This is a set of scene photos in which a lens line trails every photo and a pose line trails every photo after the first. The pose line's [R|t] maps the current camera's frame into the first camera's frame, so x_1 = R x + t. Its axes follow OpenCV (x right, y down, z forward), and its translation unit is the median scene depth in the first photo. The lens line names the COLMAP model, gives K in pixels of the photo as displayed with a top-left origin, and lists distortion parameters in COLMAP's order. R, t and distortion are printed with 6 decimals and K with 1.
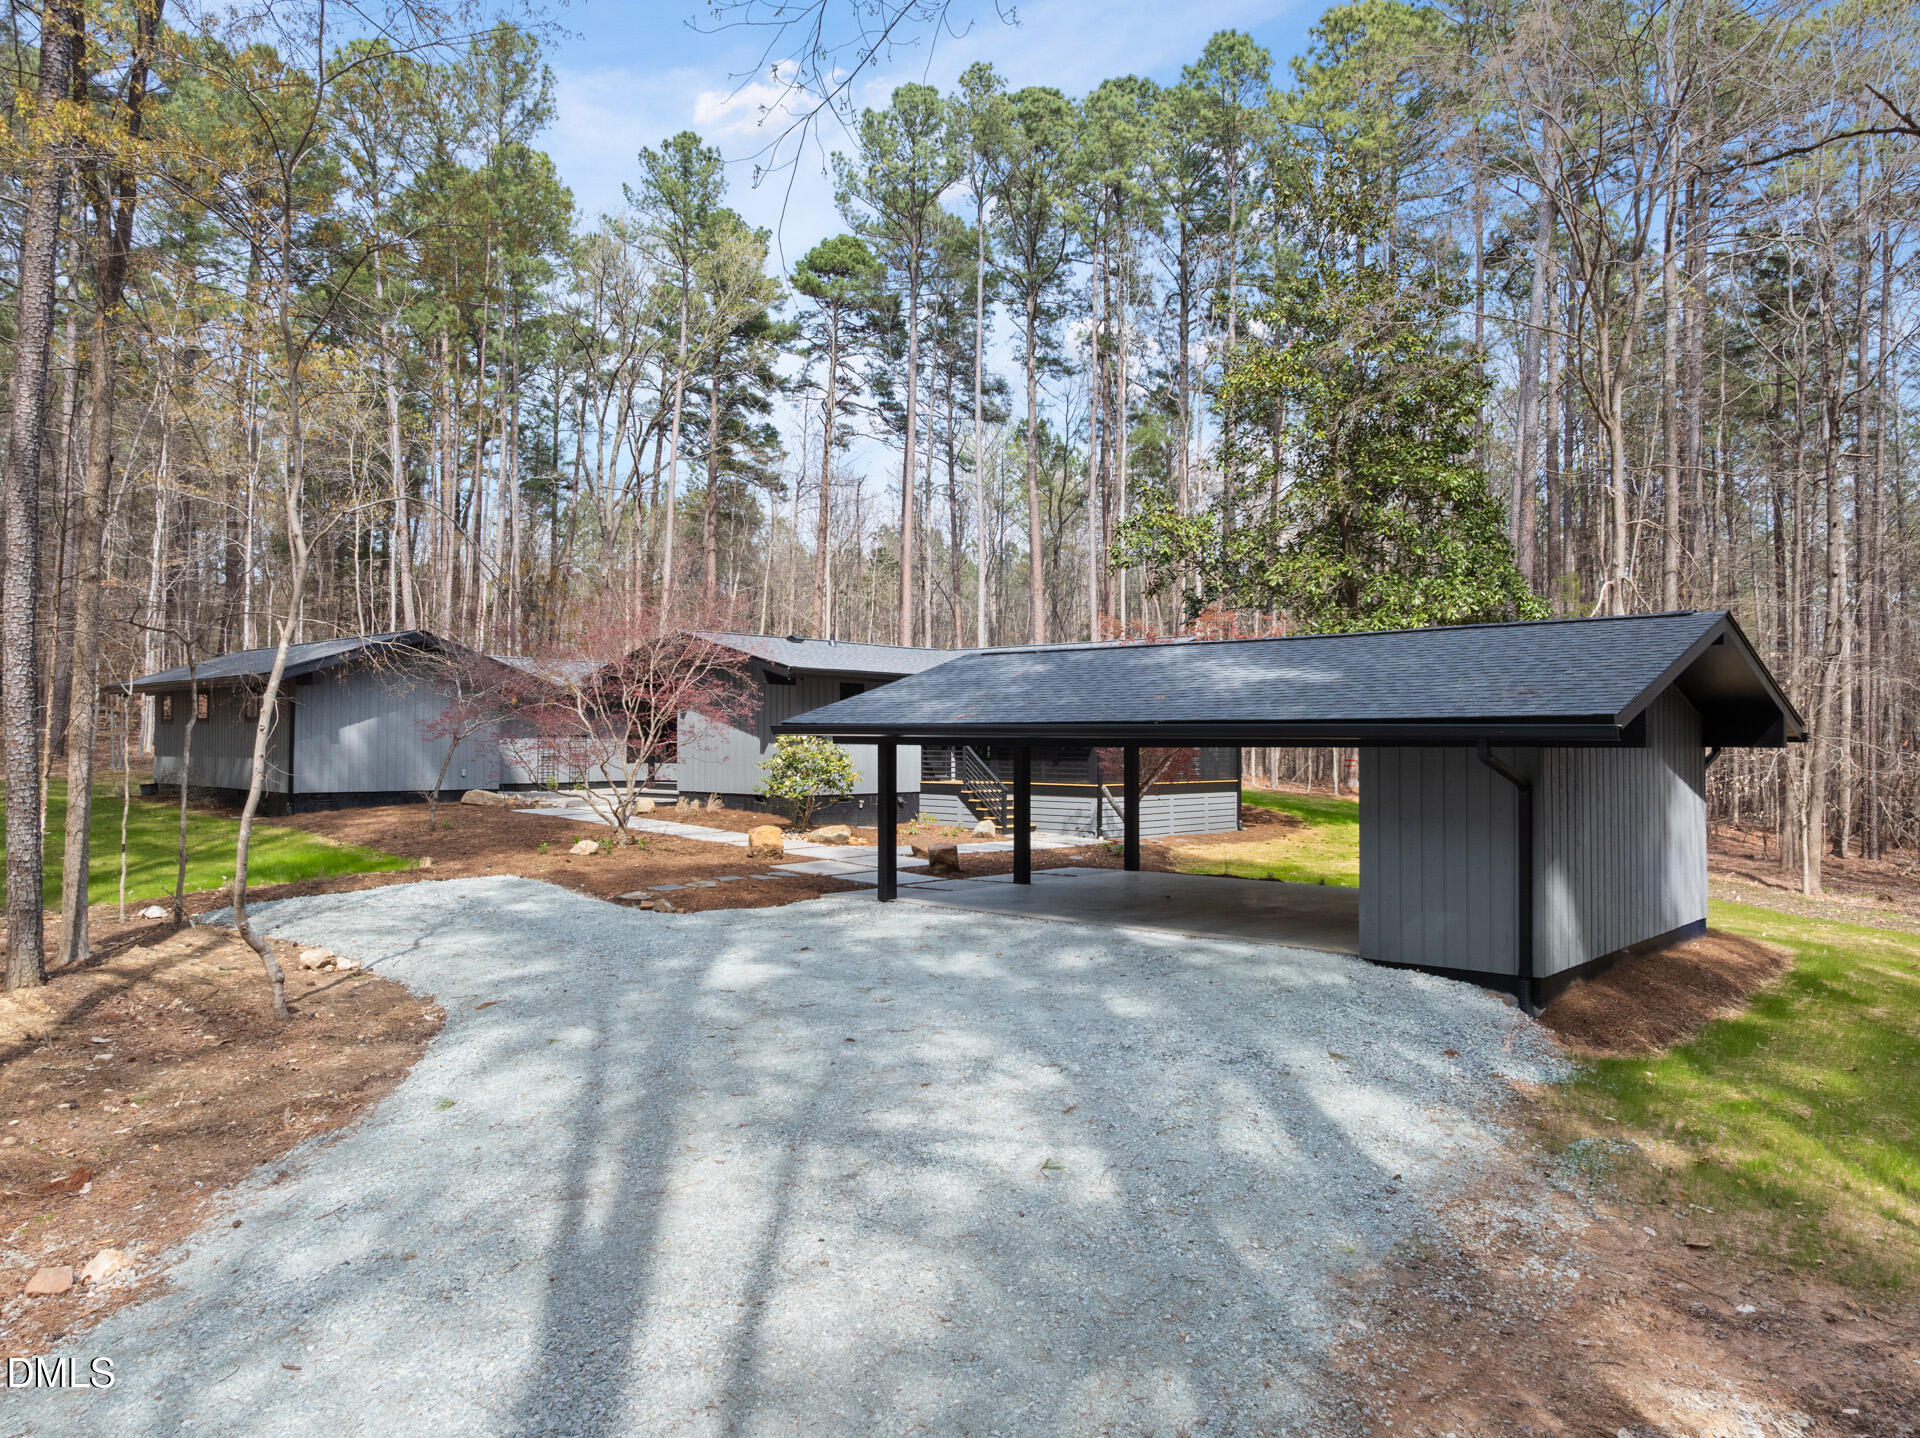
lens RADIAL K [[1334.1, 0, 1020.5], [0, 1334.1, 833.3], [0, 0, 1]] dist [-0.100944, 0.001948]
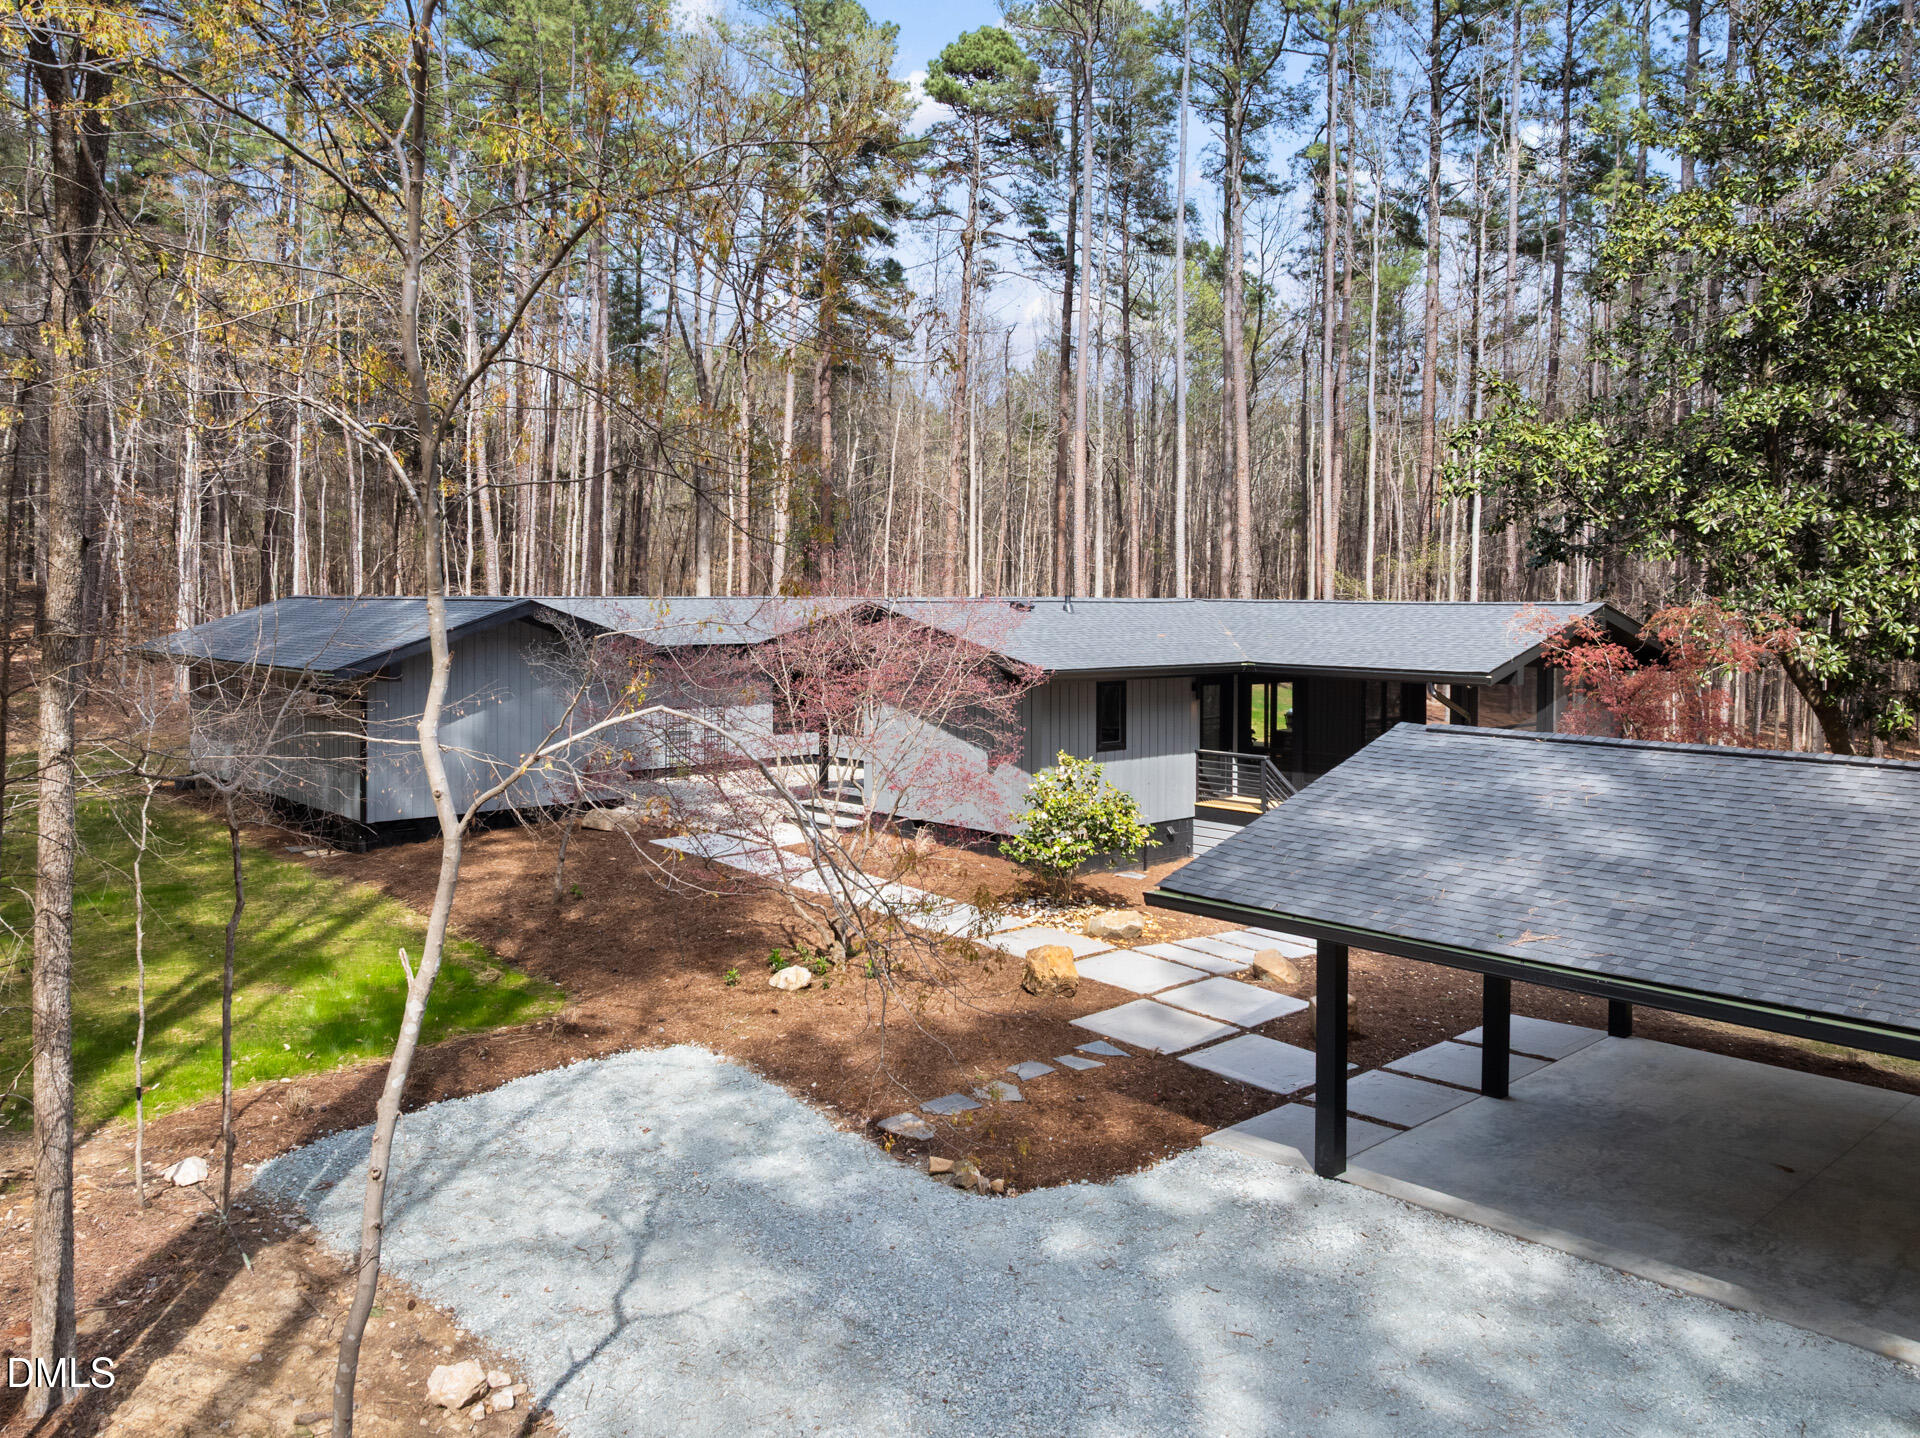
lens RADIAL K [[1451.7, 0, 960.0], [0, 1451.7, 719.0], [0, 0, 1]] dist [0.001054, -0.162744]
pose [[0.994012, -0.000053, -0.109271, -0.052183], [0.003187, 0.999589, 0.028505, -0.048172], [0.109225, -0.028683, 0.993603, 0.083021]]
